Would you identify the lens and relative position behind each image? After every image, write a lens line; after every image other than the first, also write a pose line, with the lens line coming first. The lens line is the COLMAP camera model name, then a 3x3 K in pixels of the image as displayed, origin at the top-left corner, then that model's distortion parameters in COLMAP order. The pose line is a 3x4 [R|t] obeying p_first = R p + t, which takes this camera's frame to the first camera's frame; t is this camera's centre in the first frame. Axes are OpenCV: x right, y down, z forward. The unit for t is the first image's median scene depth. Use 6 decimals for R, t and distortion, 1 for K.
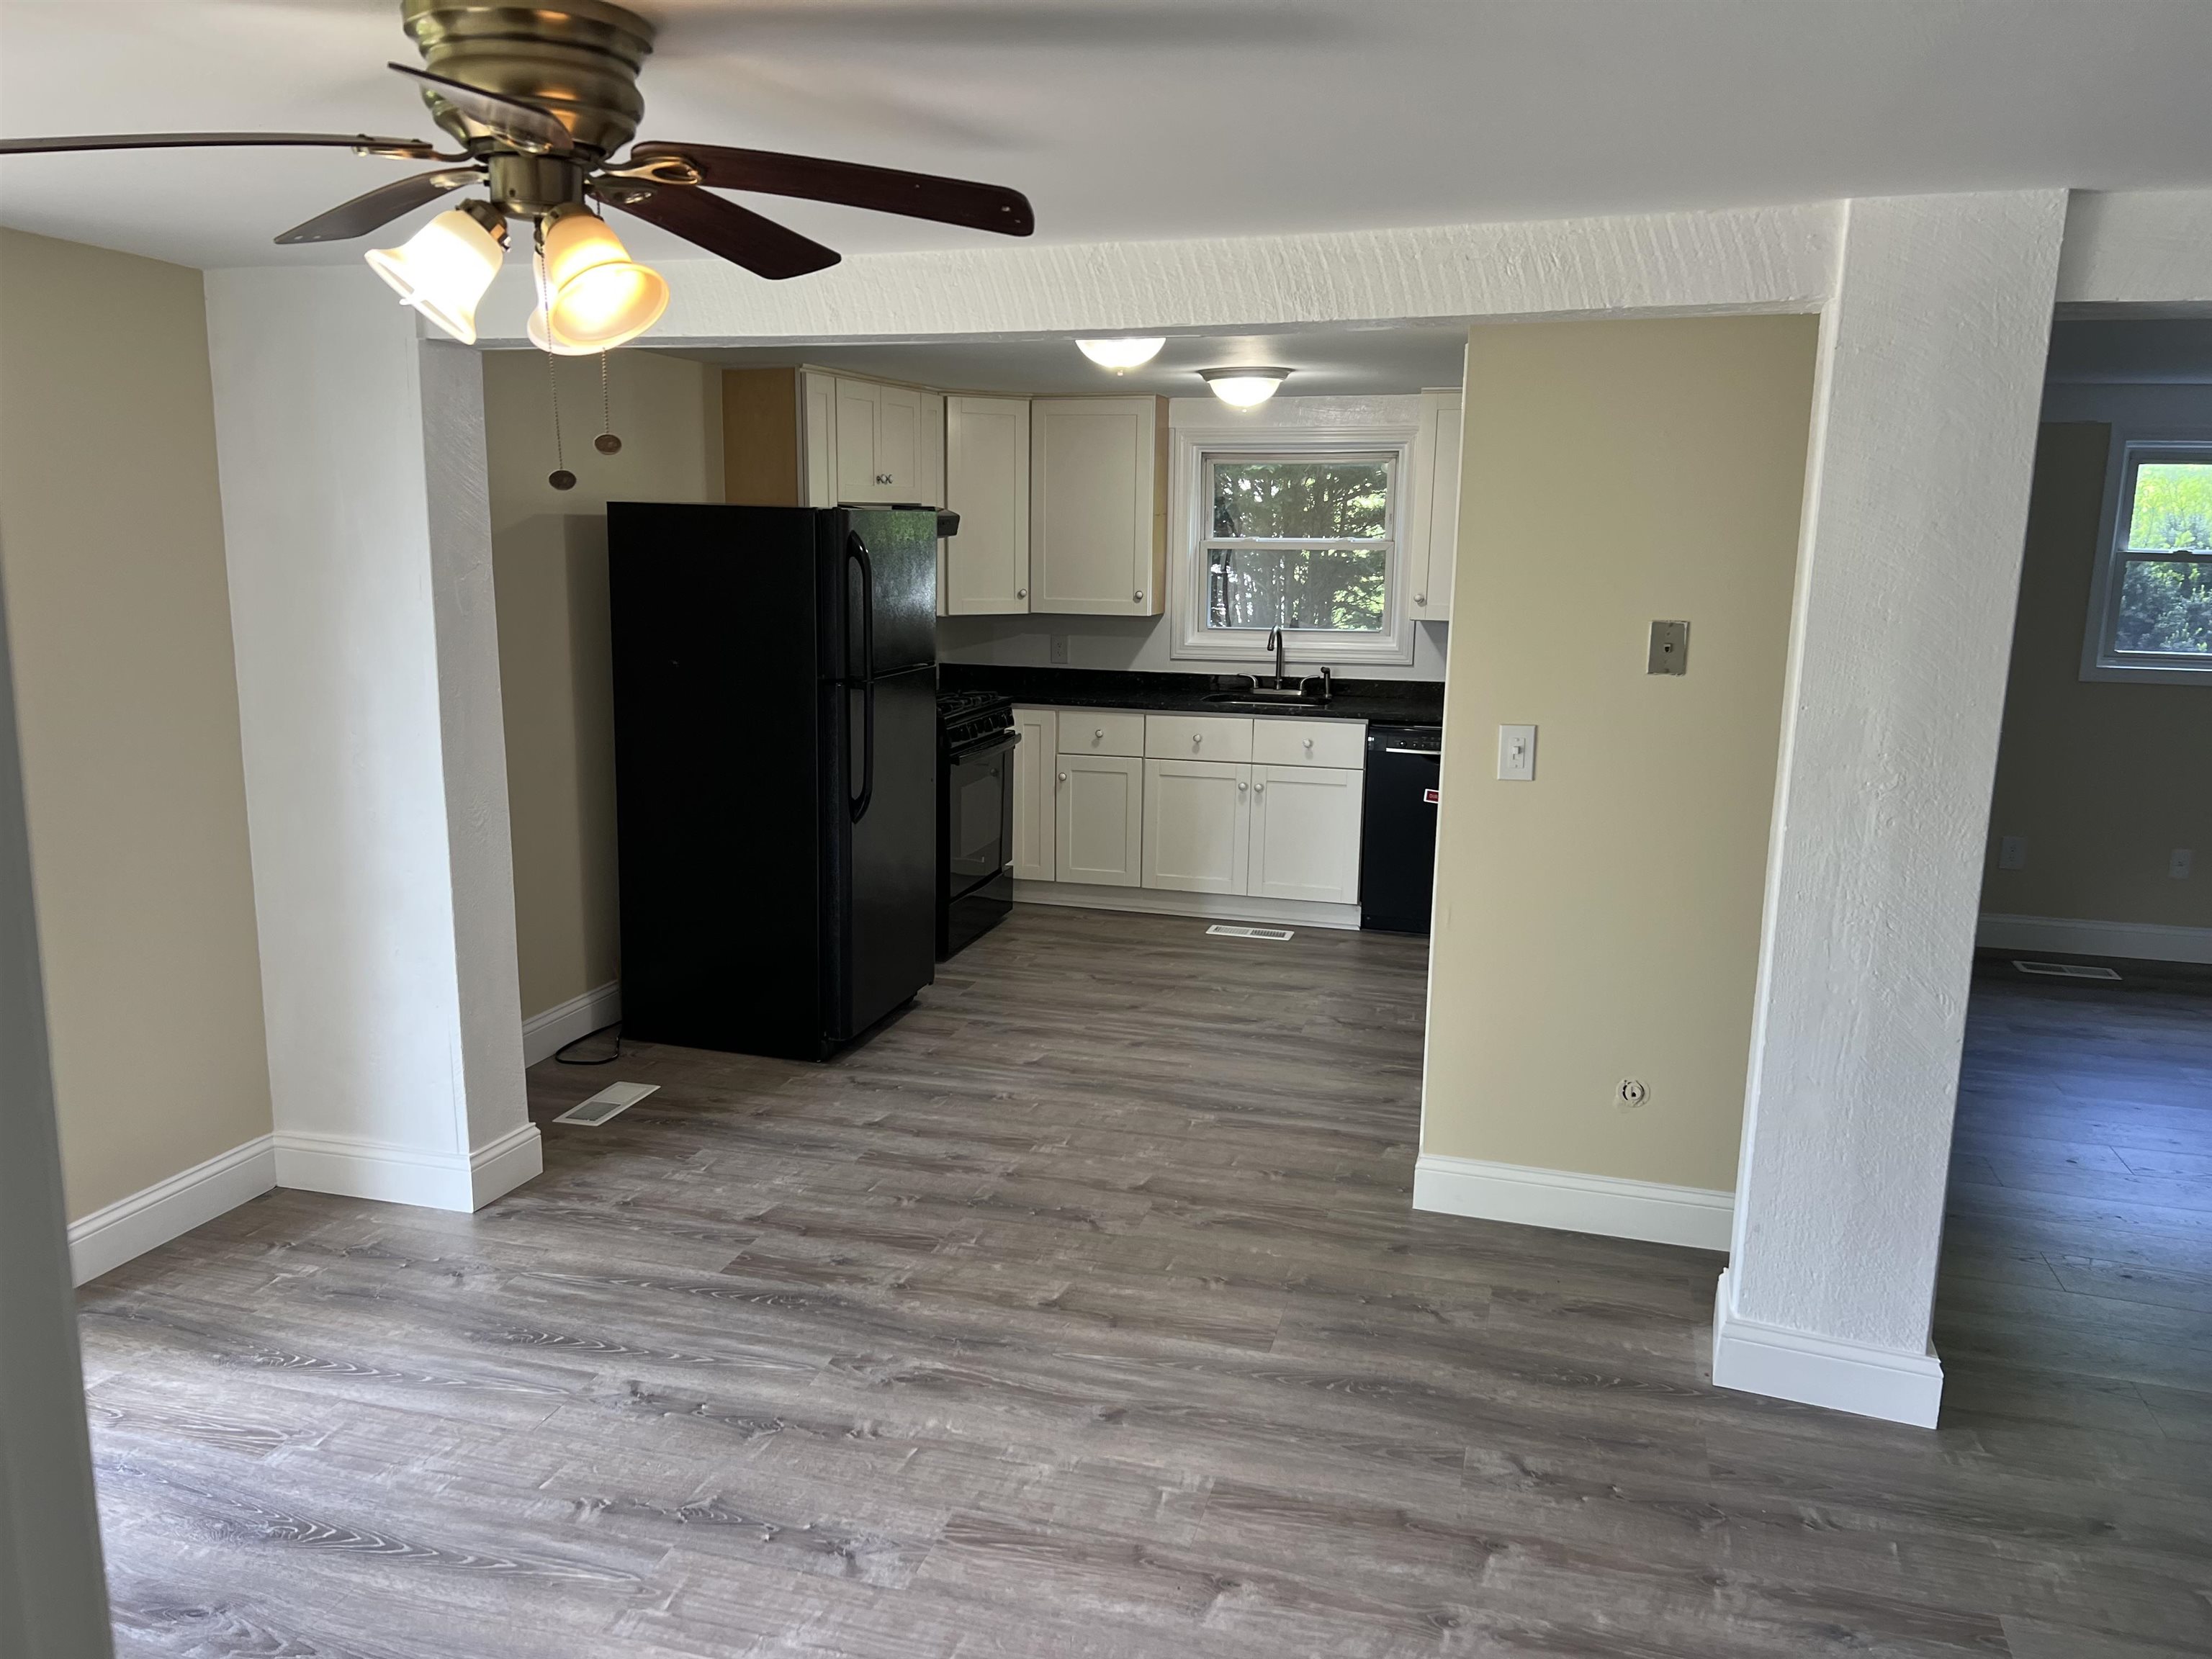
lens RADIAL K [[1676.9, 0, 1092.9], [0, 1676.9, 832.4], [0, 0, 1]] dist [0.069320, -0.075458]
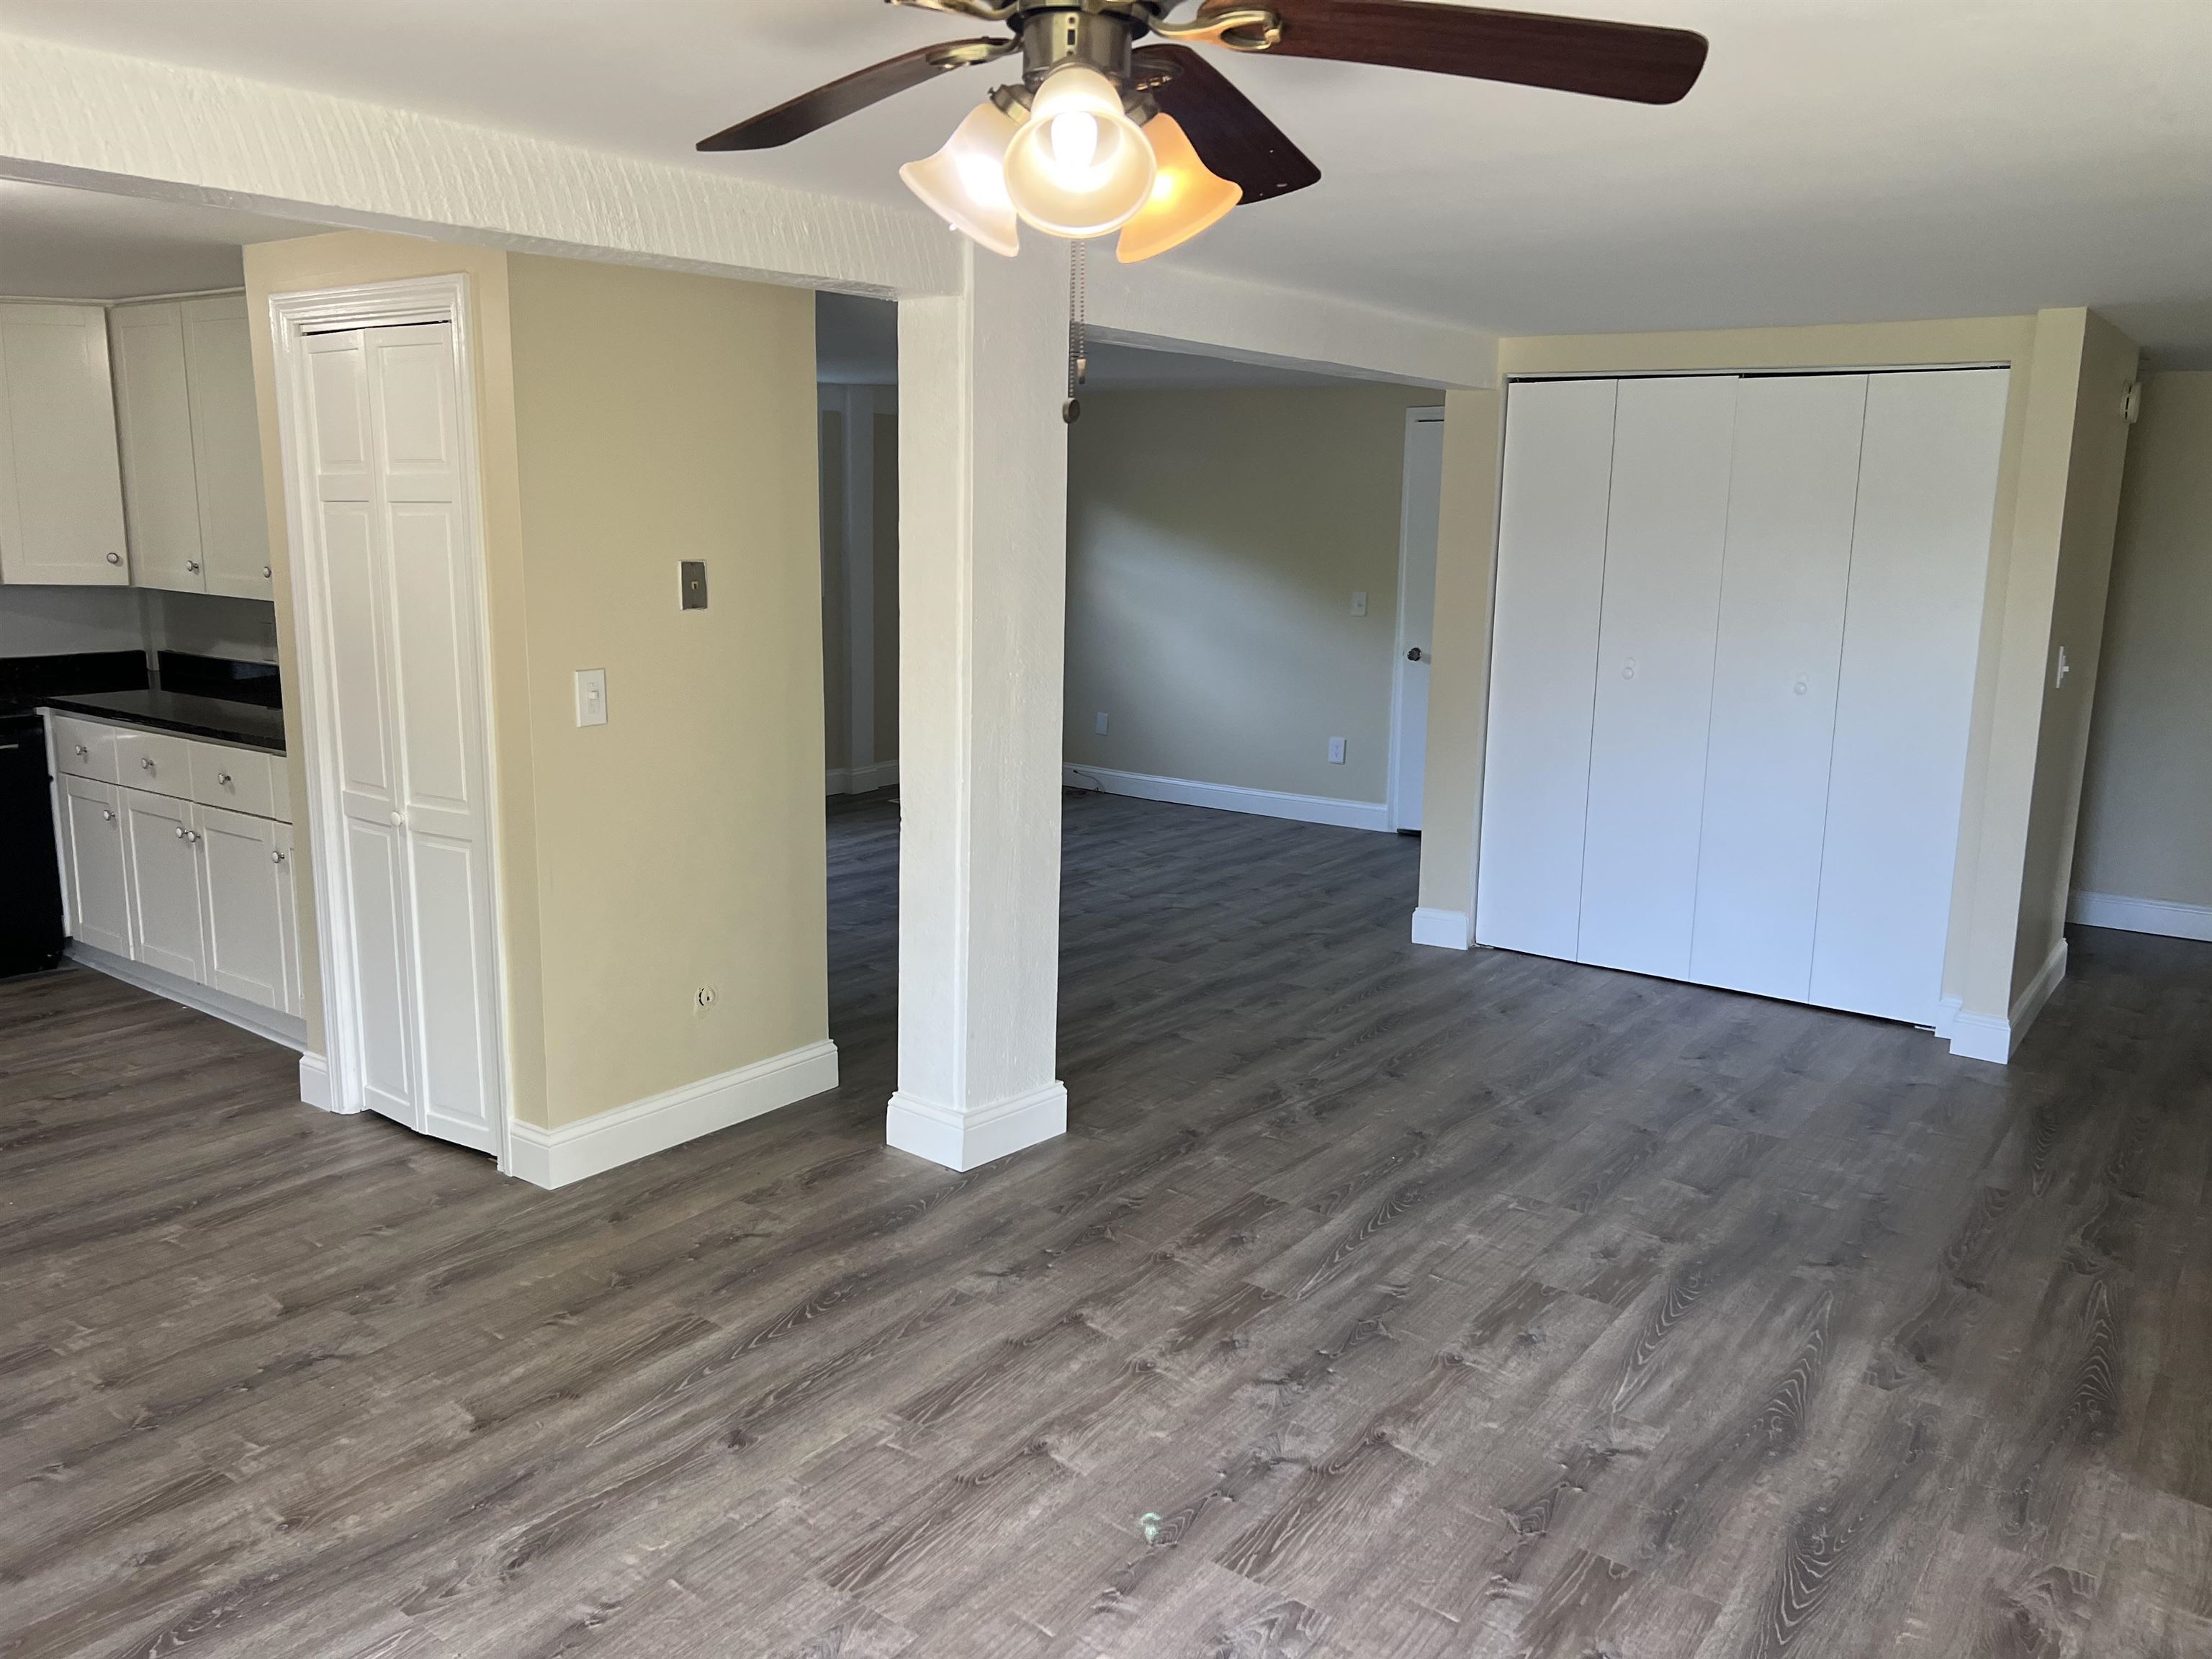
lens RADIAL K [[1676.9, 0, 1116.5], [0, 1676.9, 815.9], [0, 0, 1]] dist [0.069320, -0.075458]
pose [[0.340467, -0.180846, 0.922701, -0.558481], [0.159220, 0.978246, 0.132983, -0.060710], [-0.926678, 0.101636, 0.361855, 0.347985]]
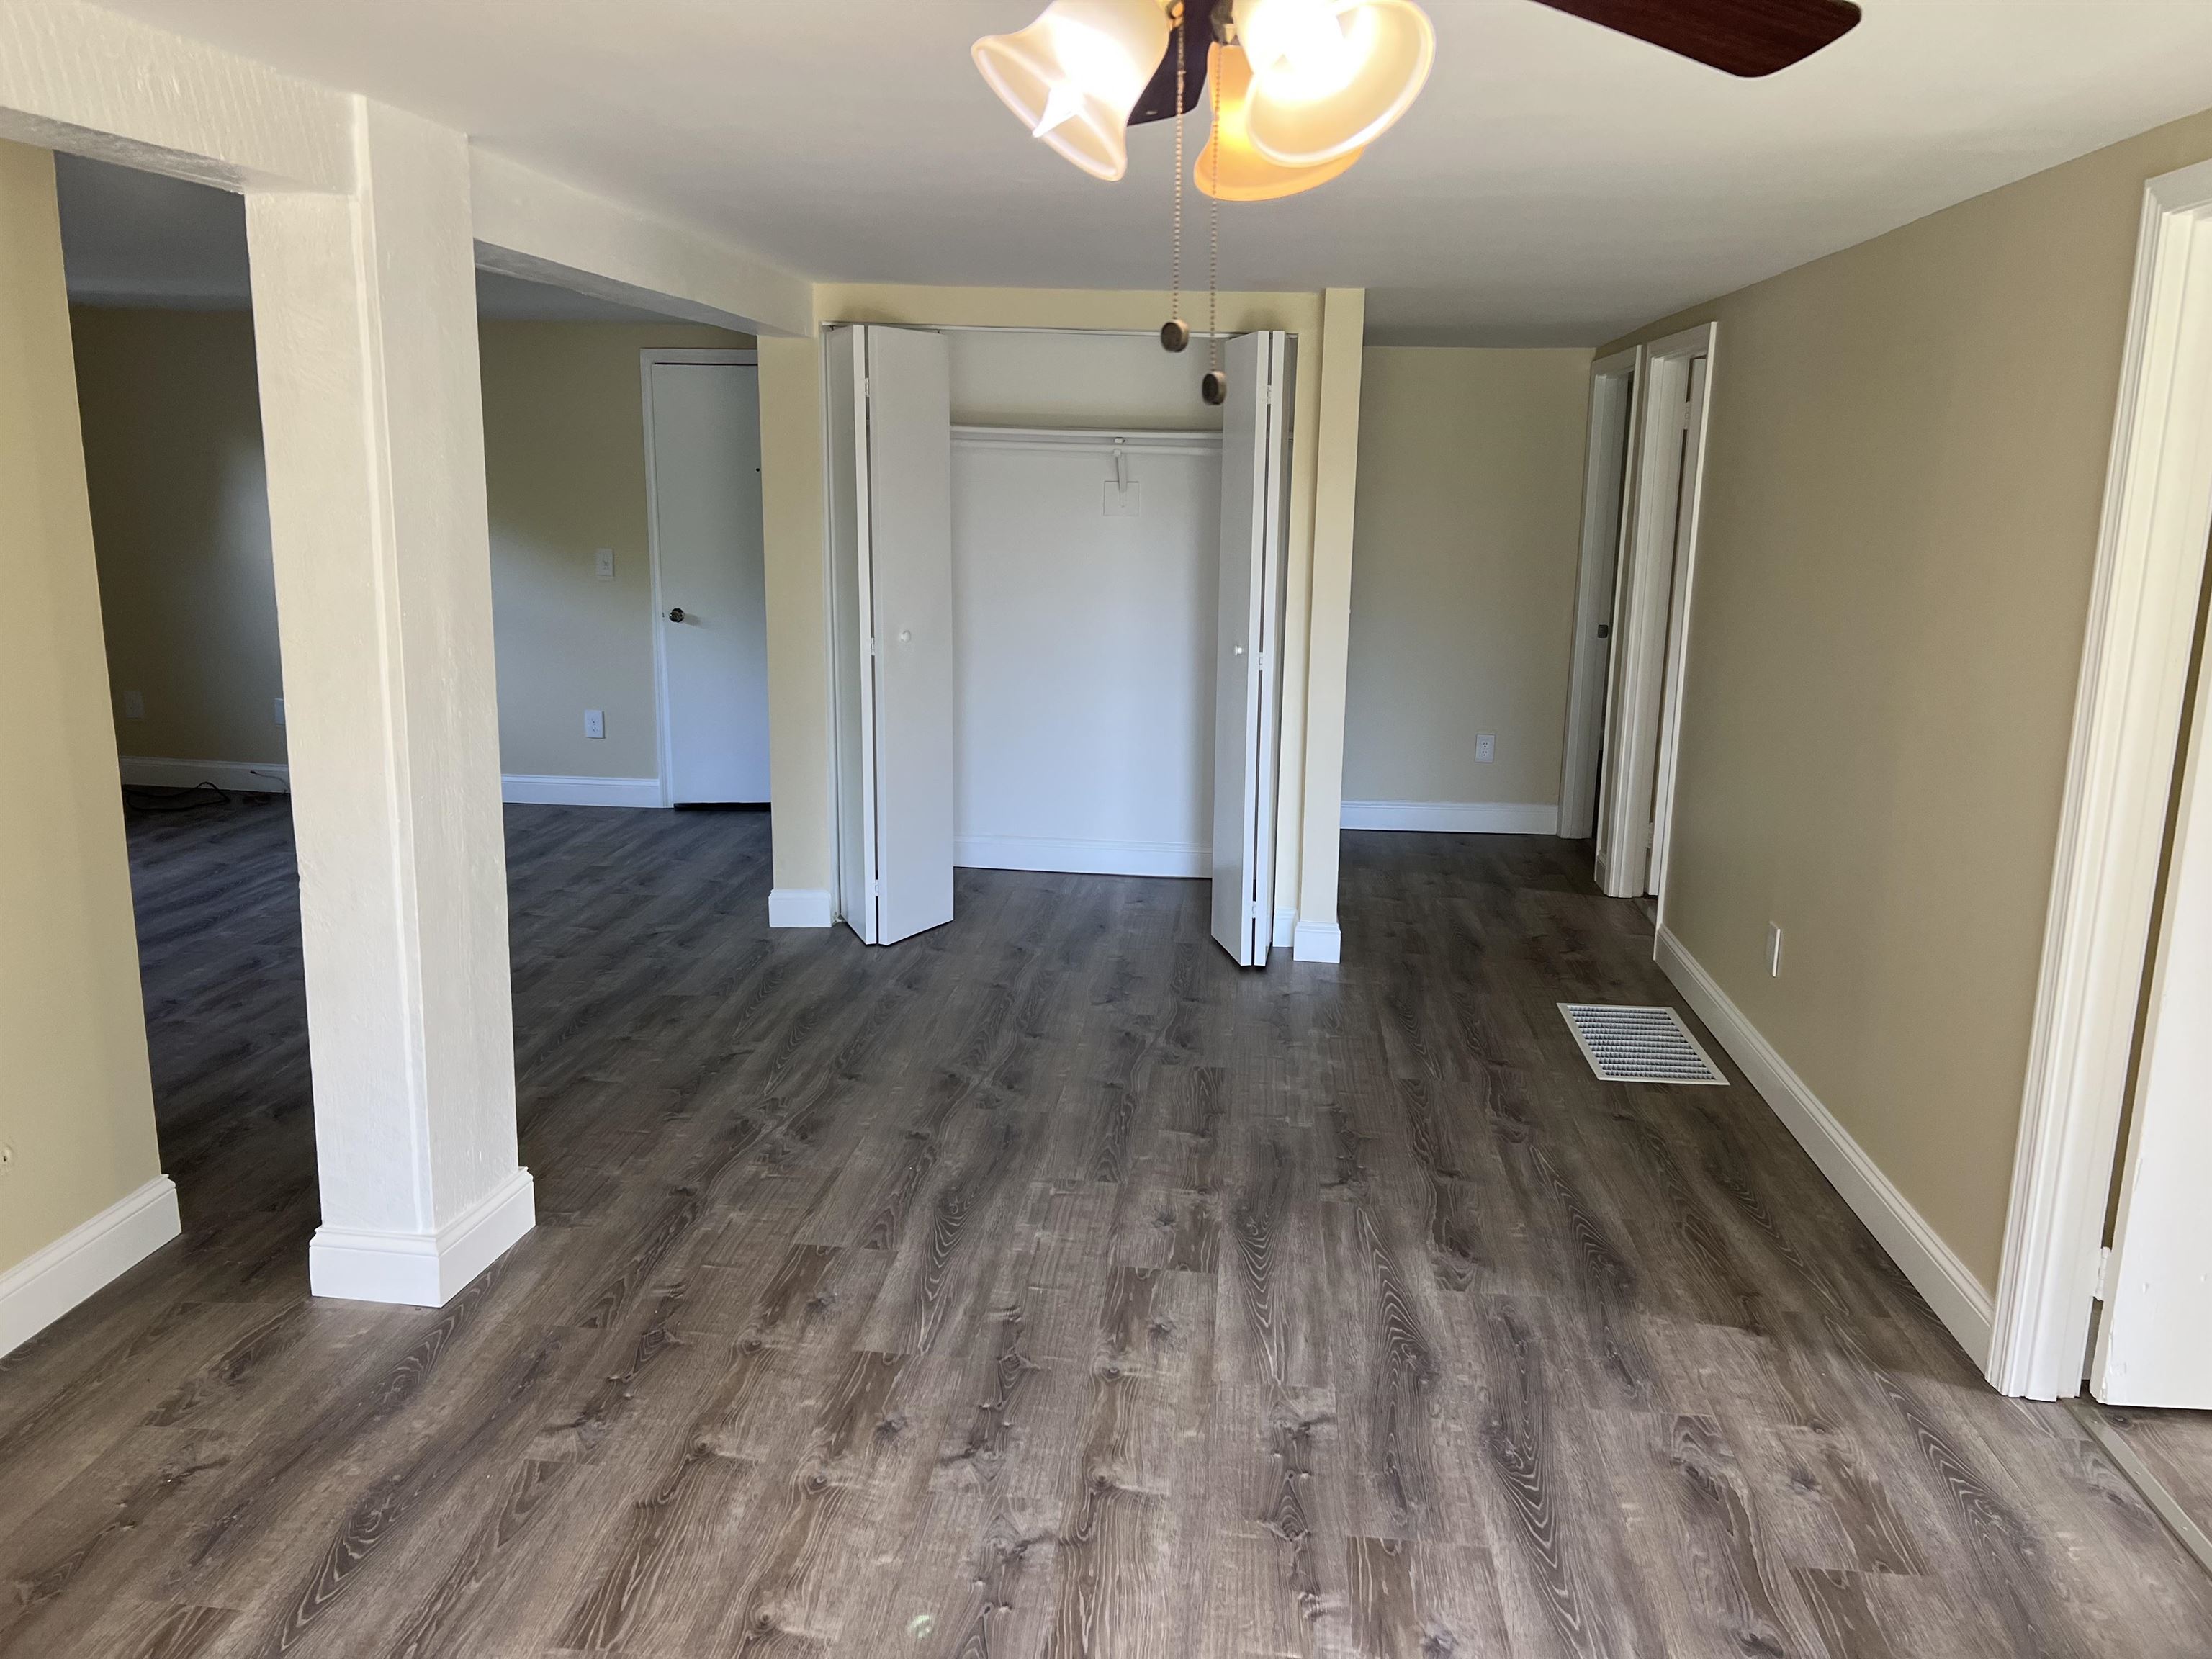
lens RADIAL K [[1676.9, 0, 1118.5], [0, 1676.9, 819.9], [0, 0, 1]] dist [0.069320, -0.075458]
pose [[-0.193001, -0.223400, 0.955428, -0.485095], [0.157647, 0.954025, 0.254918, -0.111056], [-0.968451, 0.199819, -0.148910, 0.580052]]
